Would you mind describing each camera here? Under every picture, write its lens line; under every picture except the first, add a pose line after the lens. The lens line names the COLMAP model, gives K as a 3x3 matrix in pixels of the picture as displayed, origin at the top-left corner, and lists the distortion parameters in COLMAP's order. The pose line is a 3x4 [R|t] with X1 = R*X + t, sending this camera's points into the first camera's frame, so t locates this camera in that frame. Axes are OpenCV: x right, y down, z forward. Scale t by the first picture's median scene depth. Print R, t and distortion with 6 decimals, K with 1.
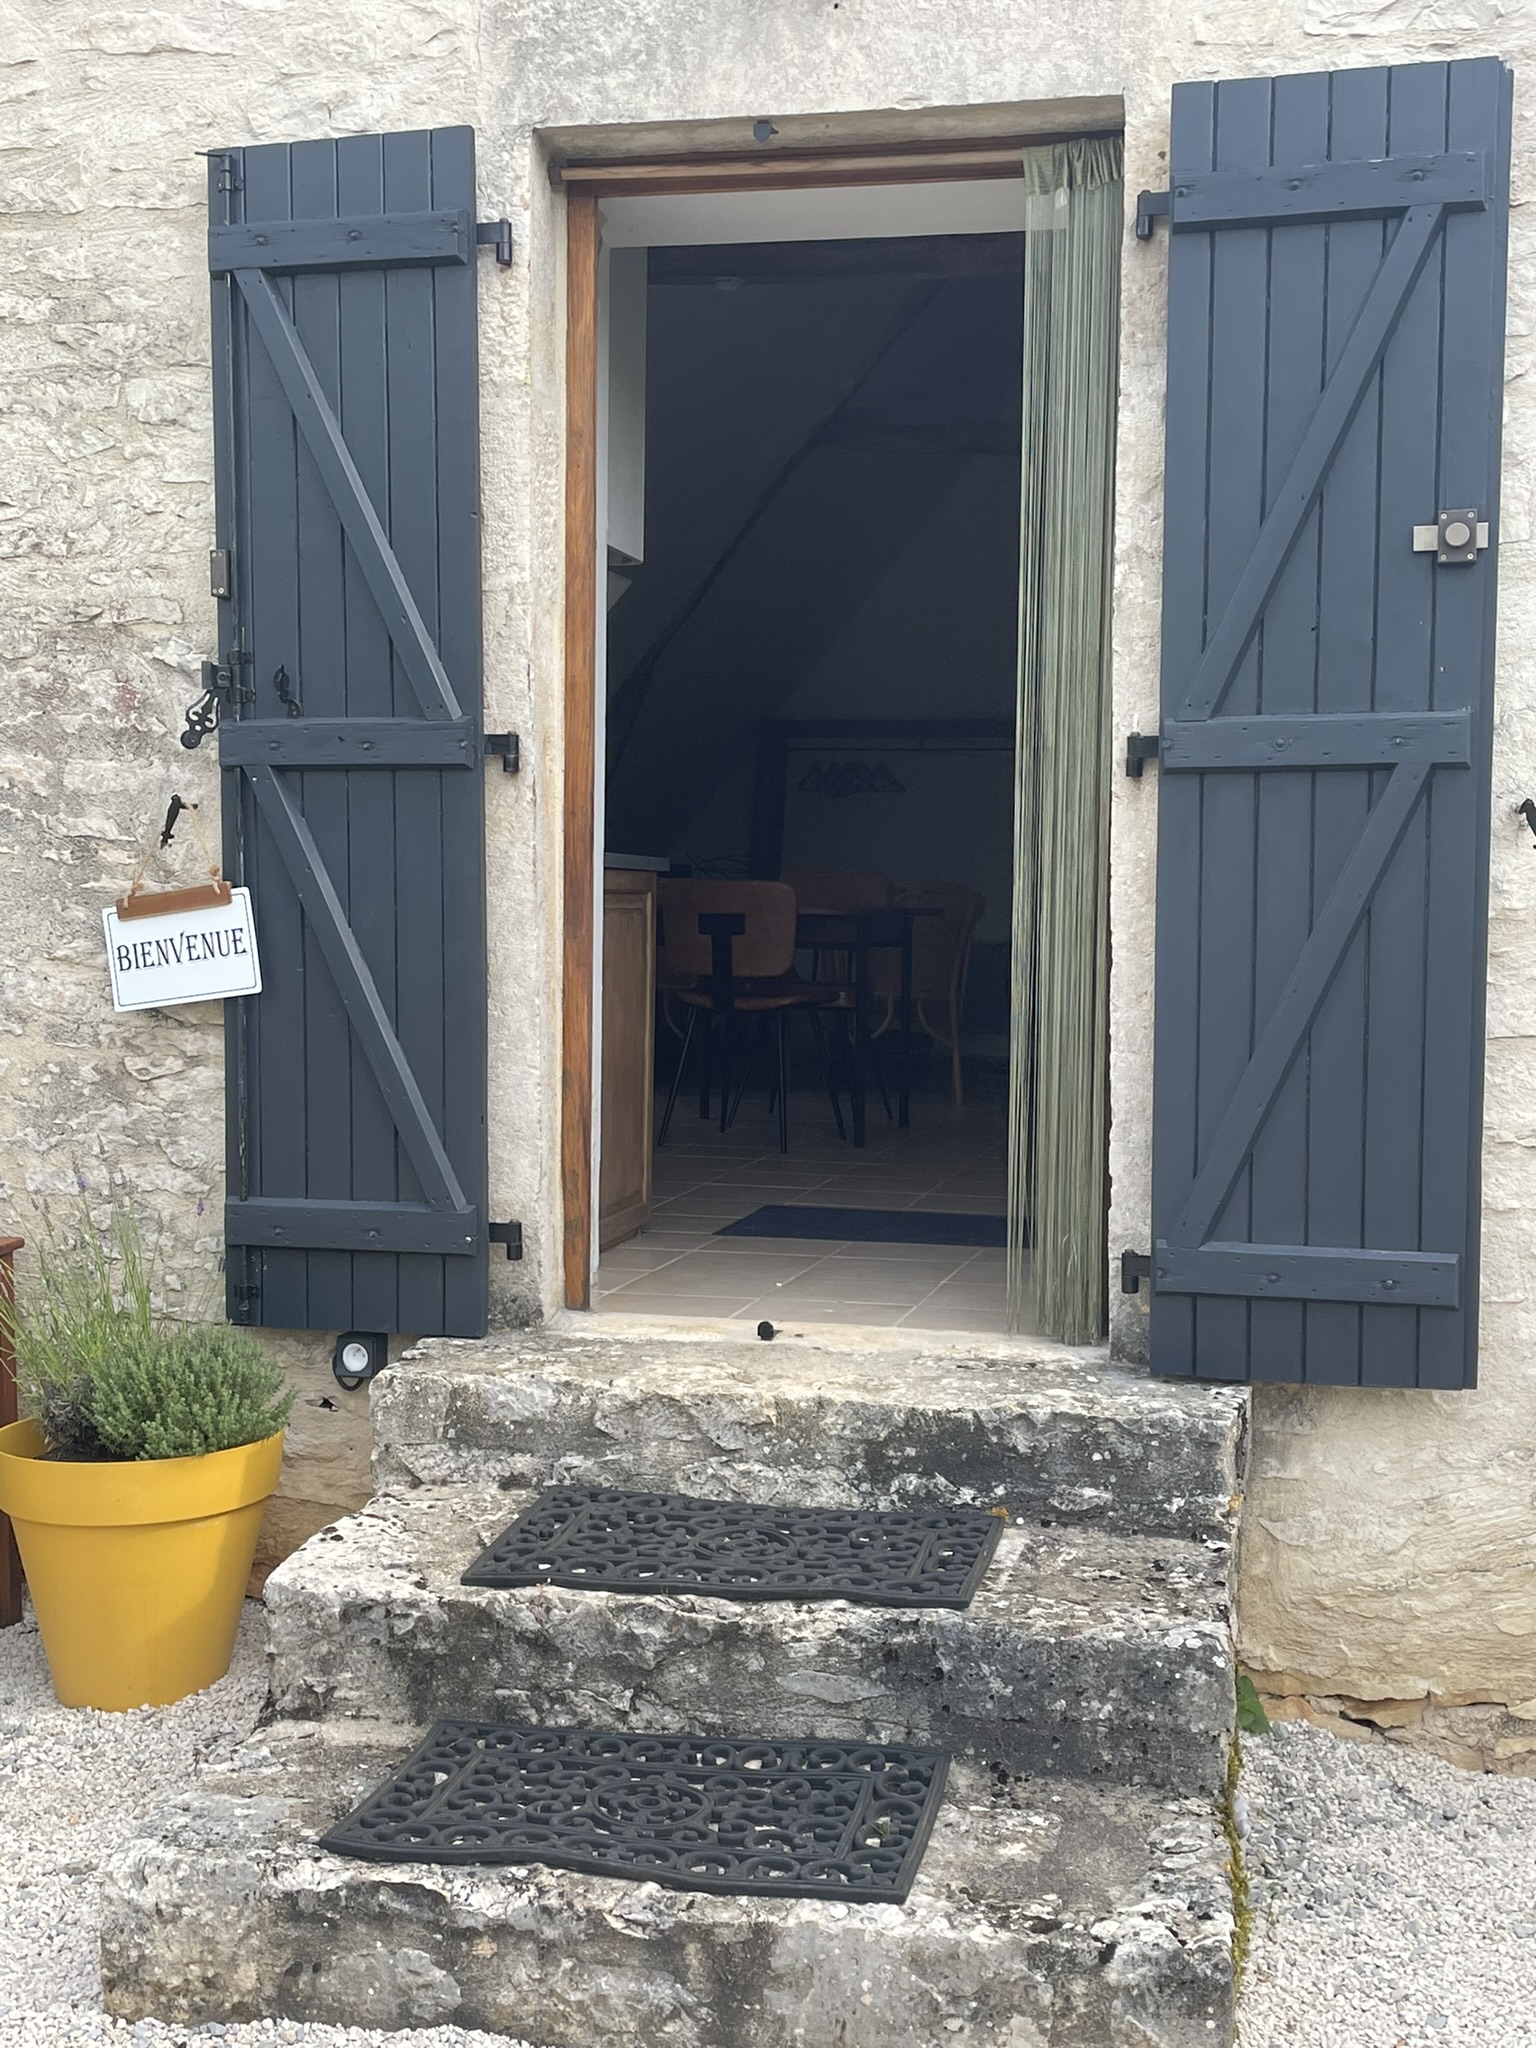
lens RADIAL K [[2423.4, 0, 767.6], [0, 2423.4, 1006.7], [0, 0, 1]] dist [0.066825, 0.000000]
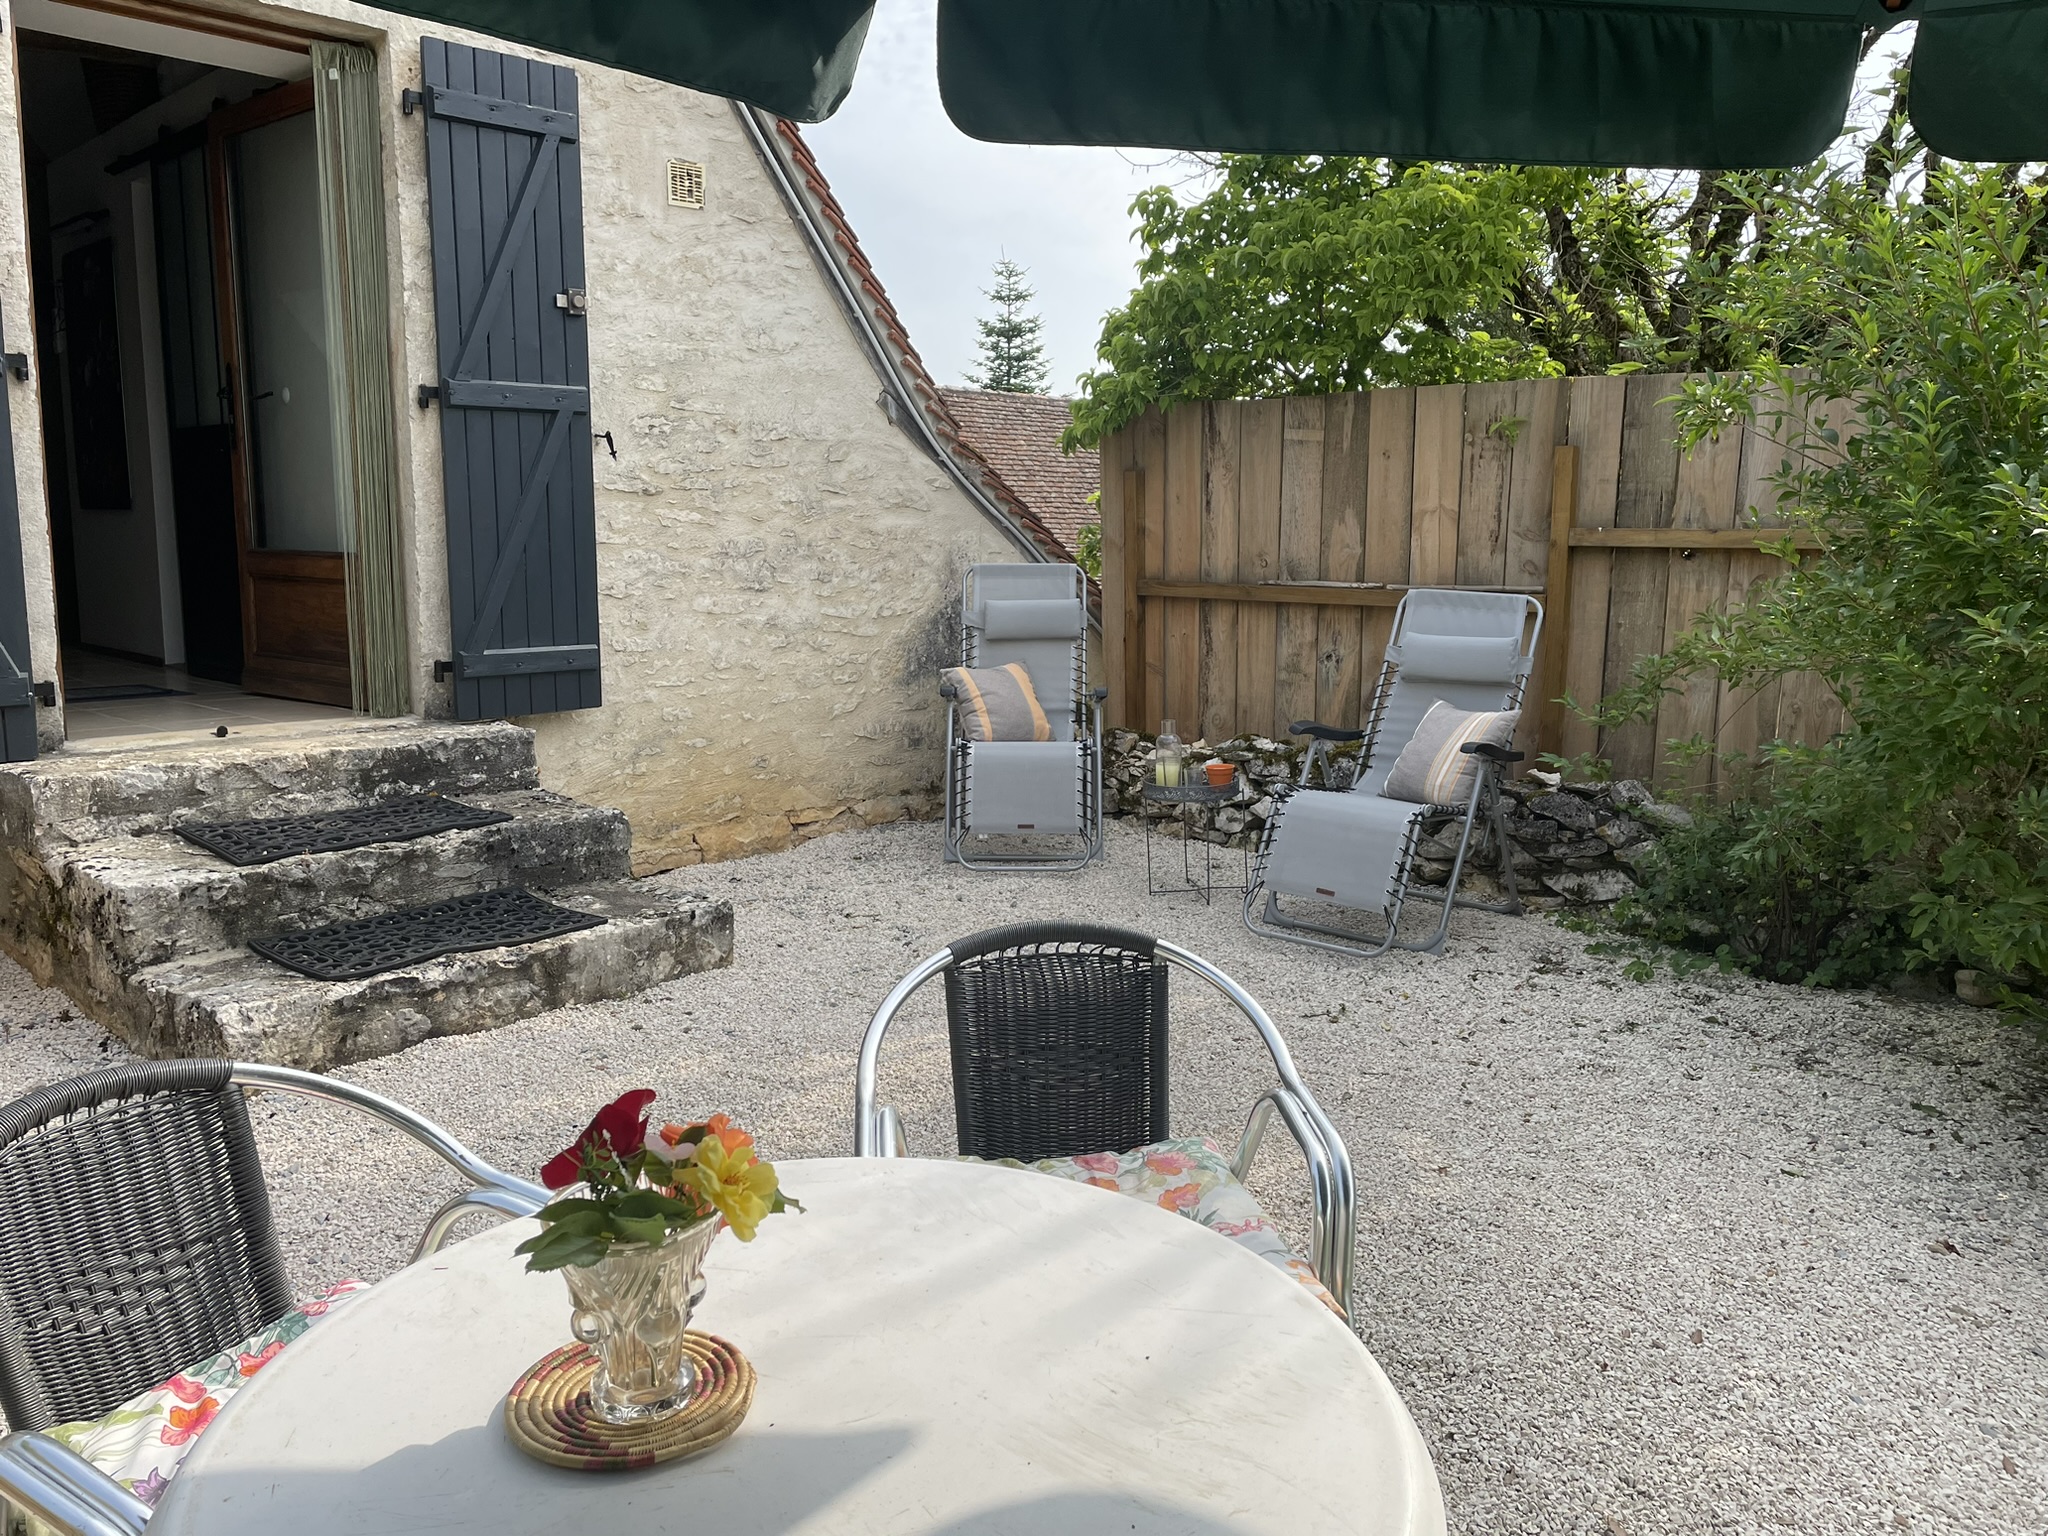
lens RADIAL K [[1537.9, 0, 1019.4], [0, 1537.9, 777.3], [0, 0, 1]] dist [0.030046, -0.028676]
pose [[0.510809, -0.143428, 0.847645, -0.768896], [0.041674, 0.988957, 0.142225, 0.043002], [-0.858683, -0.037325, 0.511145, -0.028487]]
